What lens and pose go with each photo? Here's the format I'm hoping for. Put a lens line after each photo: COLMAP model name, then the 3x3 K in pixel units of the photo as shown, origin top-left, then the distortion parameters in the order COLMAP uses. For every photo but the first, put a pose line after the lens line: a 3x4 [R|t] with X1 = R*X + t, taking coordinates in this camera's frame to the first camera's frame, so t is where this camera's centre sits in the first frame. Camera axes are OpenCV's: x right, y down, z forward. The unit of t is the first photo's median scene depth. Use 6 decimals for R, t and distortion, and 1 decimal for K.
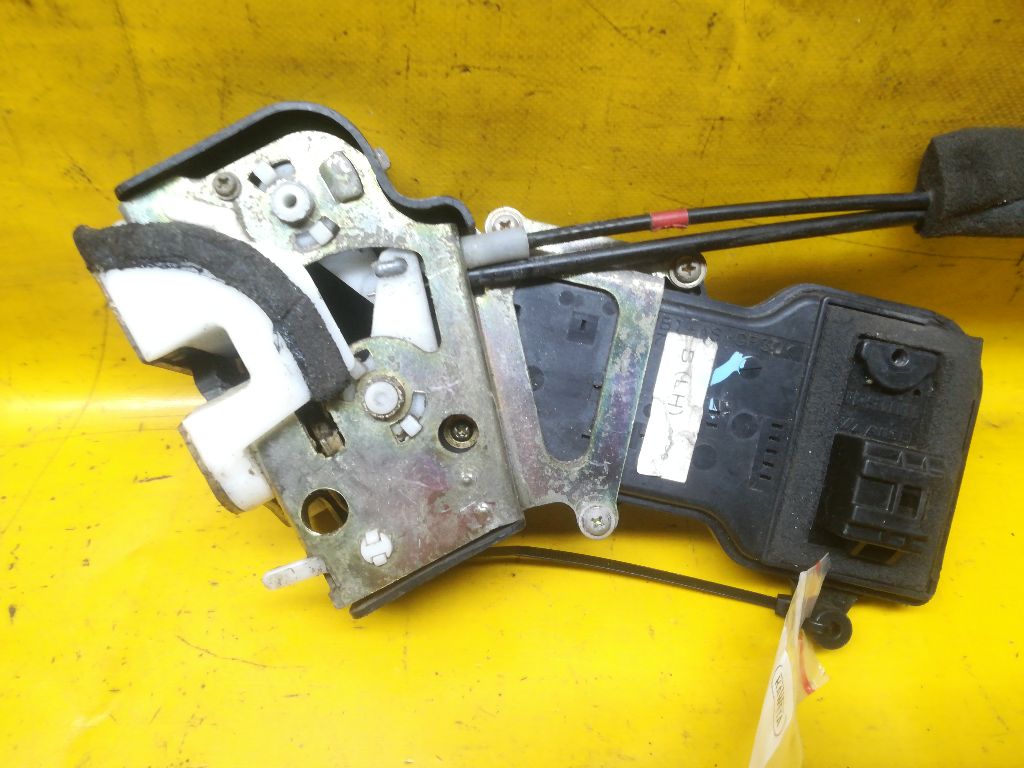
lens RADIAL K [[814.7, 0, 525.7], [0, 814.7, 389.7], [0, 0, 1]] dist [0.038229, -0.072739]
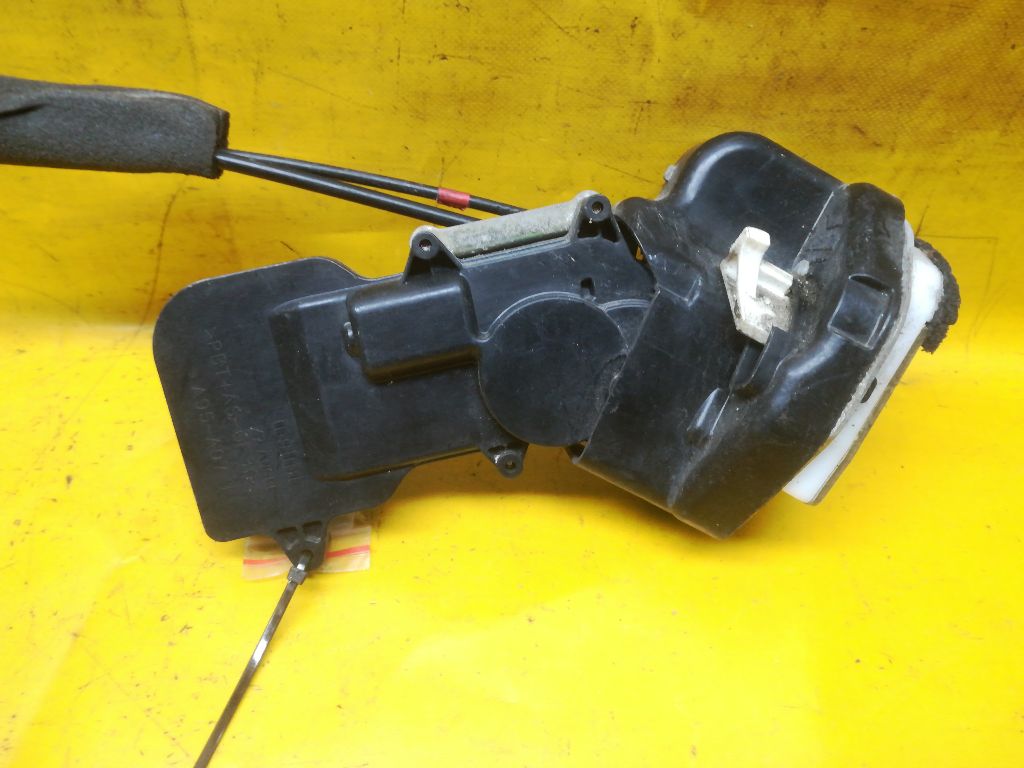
lens RADIAL K [[814.7, 0, 518.4], [0, 814.7, 377.9], [0, 0, 1]] dist [0.038229, -0.072739]
pose [[0.997648, 0.043791, -0.052732, 0.131316], [-0.045941, 0.998132, -0.040280, 0.156170], [0.050870, 0.042608, 0.997796, -0.252768]]
